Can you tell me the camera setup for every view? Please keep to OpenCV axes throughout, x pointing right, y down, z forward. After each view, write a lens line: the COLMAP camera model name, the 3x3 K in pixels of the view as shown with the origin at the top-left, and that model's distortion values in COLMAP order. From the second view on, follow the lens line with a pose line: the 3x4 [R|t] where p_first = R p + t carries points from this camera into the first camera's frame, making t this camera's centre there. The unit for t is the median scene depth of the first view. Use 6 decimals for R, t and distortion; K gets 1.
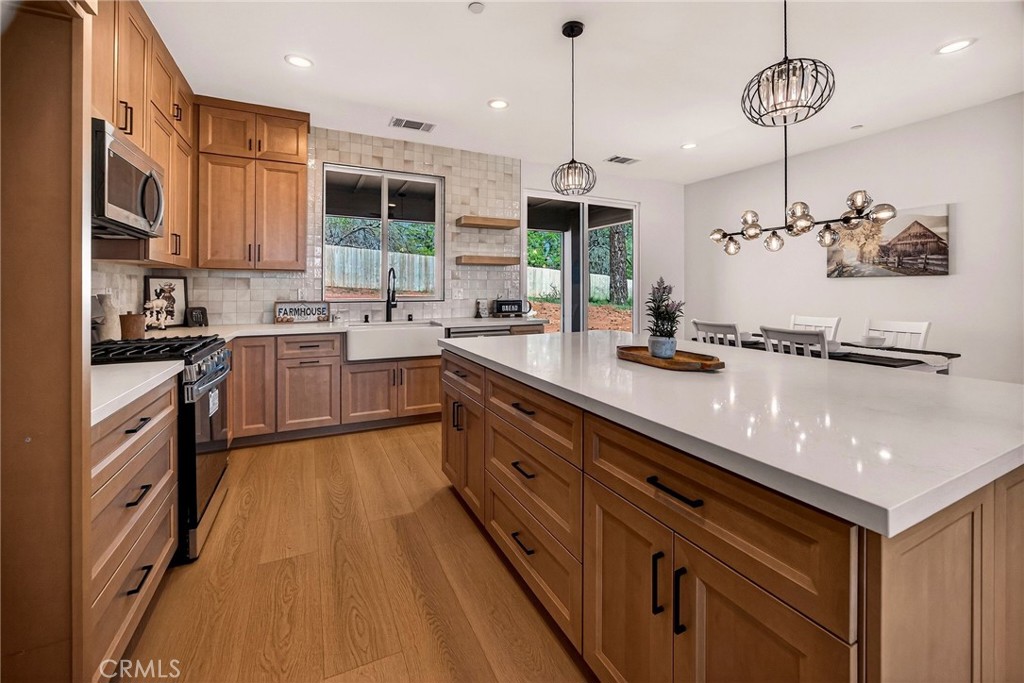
lens RADIAL K [[420.0, 0, 520.0], [0, 420.0, 288.2], [0, 0, 1]] dist [-0.003037, 0.000218]
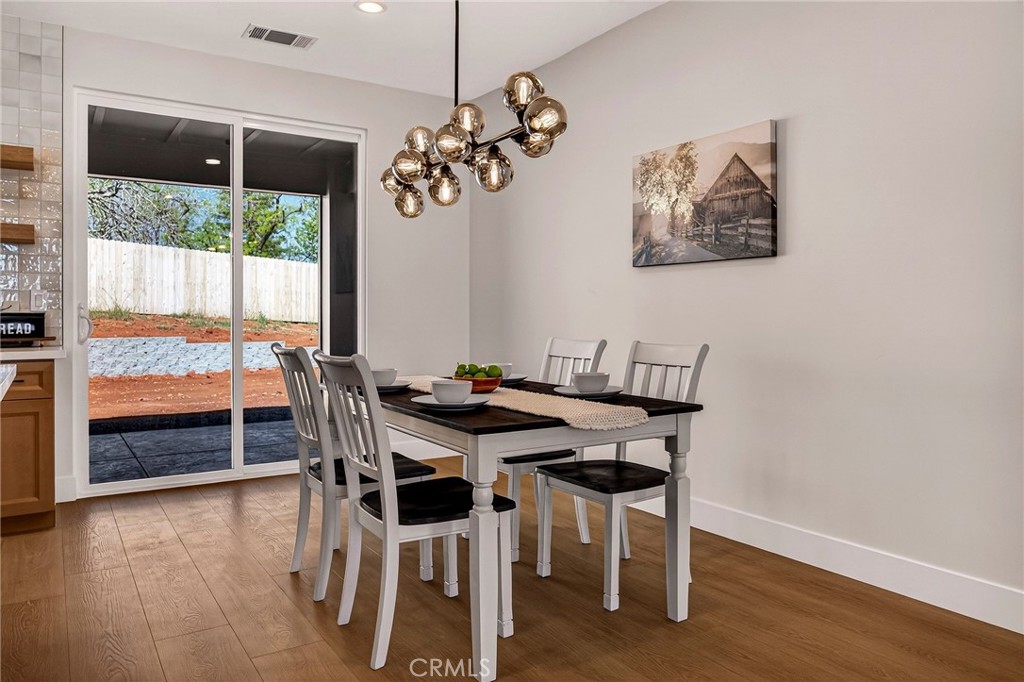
lens RADIAL K [[734.4, 0, 521.4], [0, 734.4, 319.8], [0, 0, 1]] dist [-0.030402, 0.043258]
pose [[0.993864, -0.001608, 0.110602, 0.579602], [0.001068, 0.999987, 0.004939, 0.041633], [-0.110608, -0.004791, 0.993853, 0.120978]]
